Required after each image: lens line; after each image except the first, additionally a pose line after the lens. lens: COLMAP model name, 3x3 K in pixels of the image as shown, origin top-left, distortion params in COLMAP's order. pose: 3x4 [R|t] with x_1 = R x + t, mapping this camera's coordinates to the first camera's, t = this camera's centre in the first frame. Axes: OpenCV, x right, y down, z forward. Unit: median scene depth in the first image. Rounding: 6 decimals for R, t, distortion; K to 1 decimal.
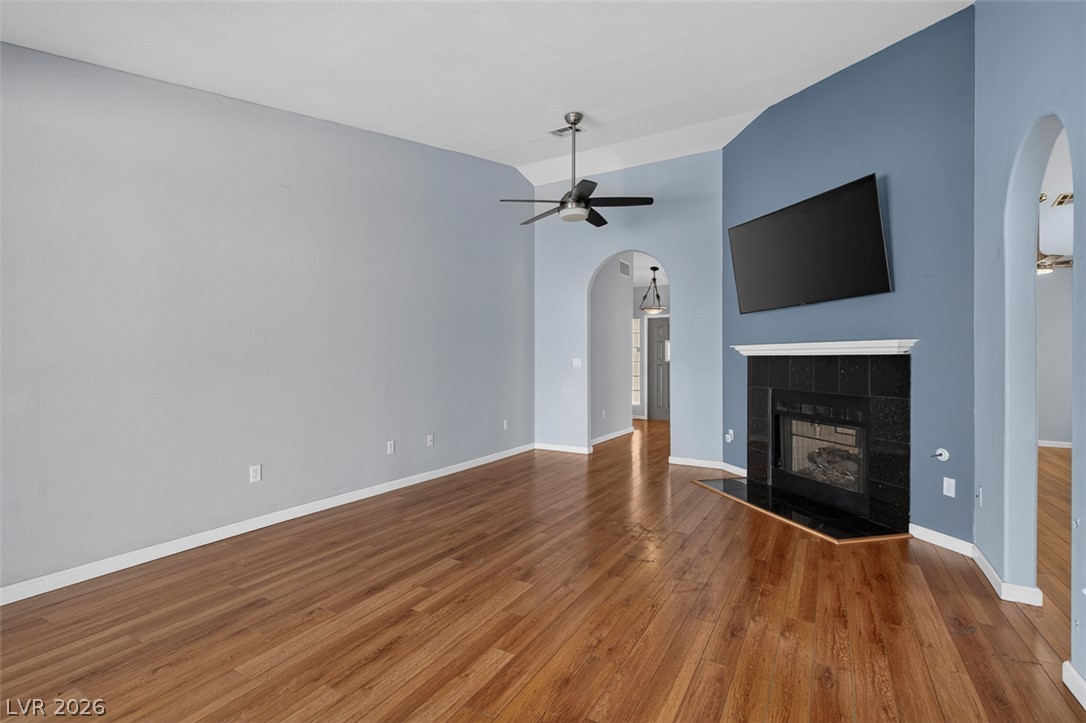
lens RADIAL K [[495.5, 0, 537.1], [0, 495.5, 360.6], [0, 0, 1]] dist [0.003239, -0.000102]
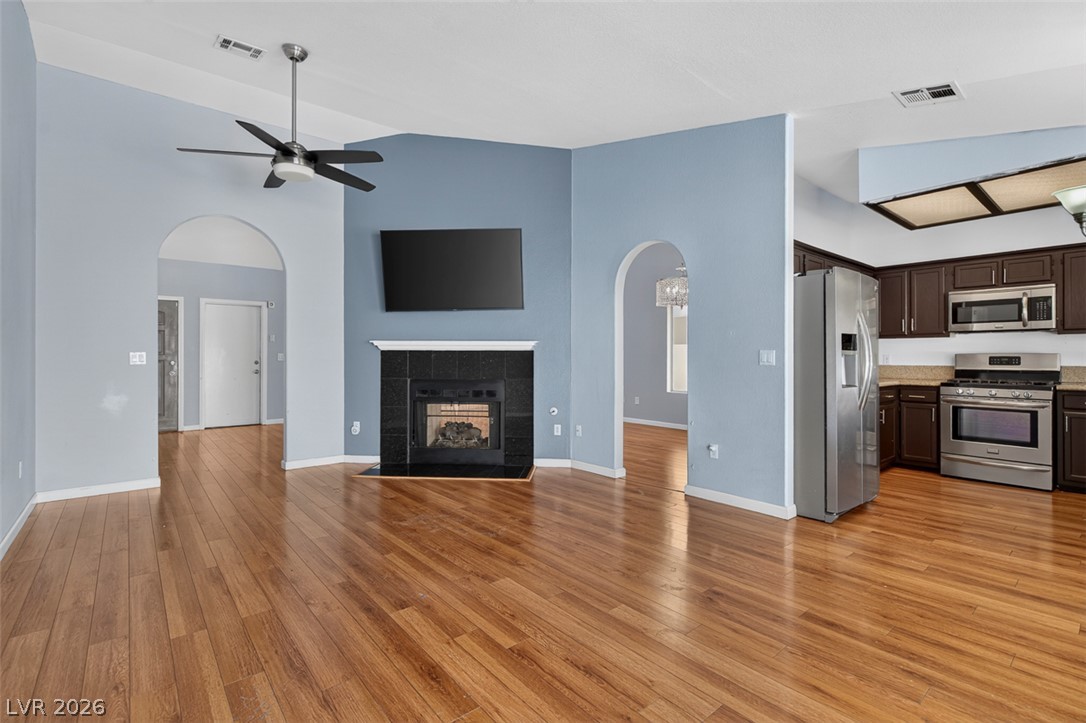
lens RADIAL K [[492.1, 0, 541.6], [0, 492.1, 357.4], [0, 0, 1]] dist [0.006731, -0.000678]
pose [[0.344192, -0.004563, 0.938888, -0.649443], [-0.000128, 0.999988, 0.004907, 0.000906], [-0.938899, -0.001809, 0.344187, 0.419338]]
